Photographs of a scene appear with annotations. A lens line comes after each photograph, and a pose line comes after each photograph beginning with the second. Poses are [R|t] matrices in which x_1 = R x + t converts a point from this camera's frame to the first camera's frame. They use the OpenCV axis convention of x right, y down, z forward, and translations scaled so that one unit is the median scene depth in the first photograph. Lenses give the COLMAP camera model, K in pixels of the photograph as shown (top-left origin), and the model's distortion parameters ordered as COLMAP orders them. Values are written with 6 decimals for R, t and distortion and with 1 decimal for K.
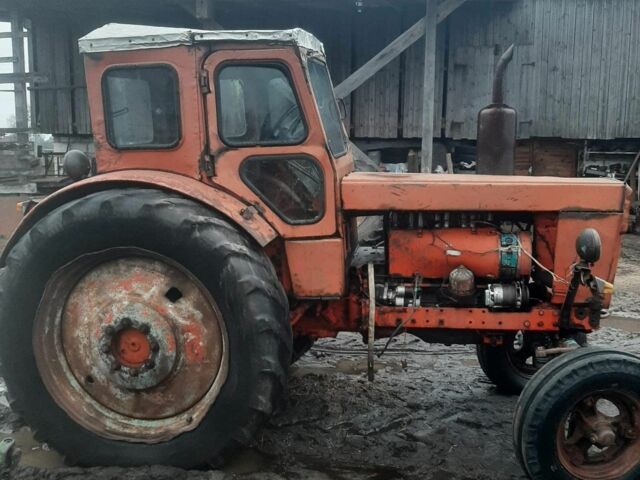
lens RADIAL K [[595.2, 0, 319.1], [0, 595.2, 239.2], [0, 0, 1]] dist [0.018047, 0.000000]
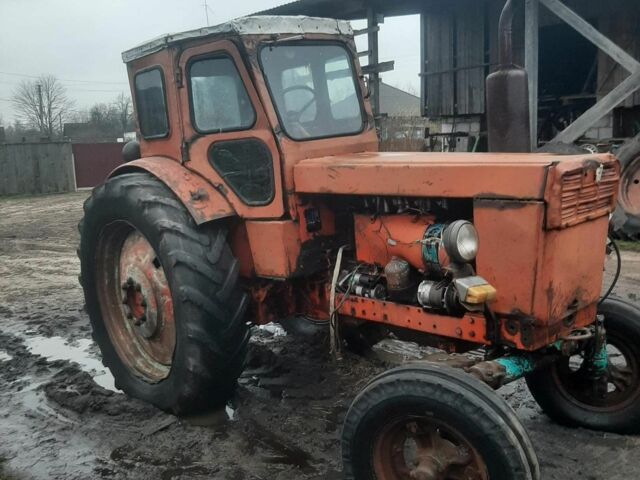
lens RADIAL K [[595.2, 0, 319.9], [0, 595.2, 243.8], [0, 0, 1]] dist [0.018047, 0.000000]
pose [[0.821162, 0.062700, -0.567241, 0.669858], [-0.037304, 0.997718, 0.056278, -0.021586], [0.569475, -0.025053, 0.821627, 0.205567]]
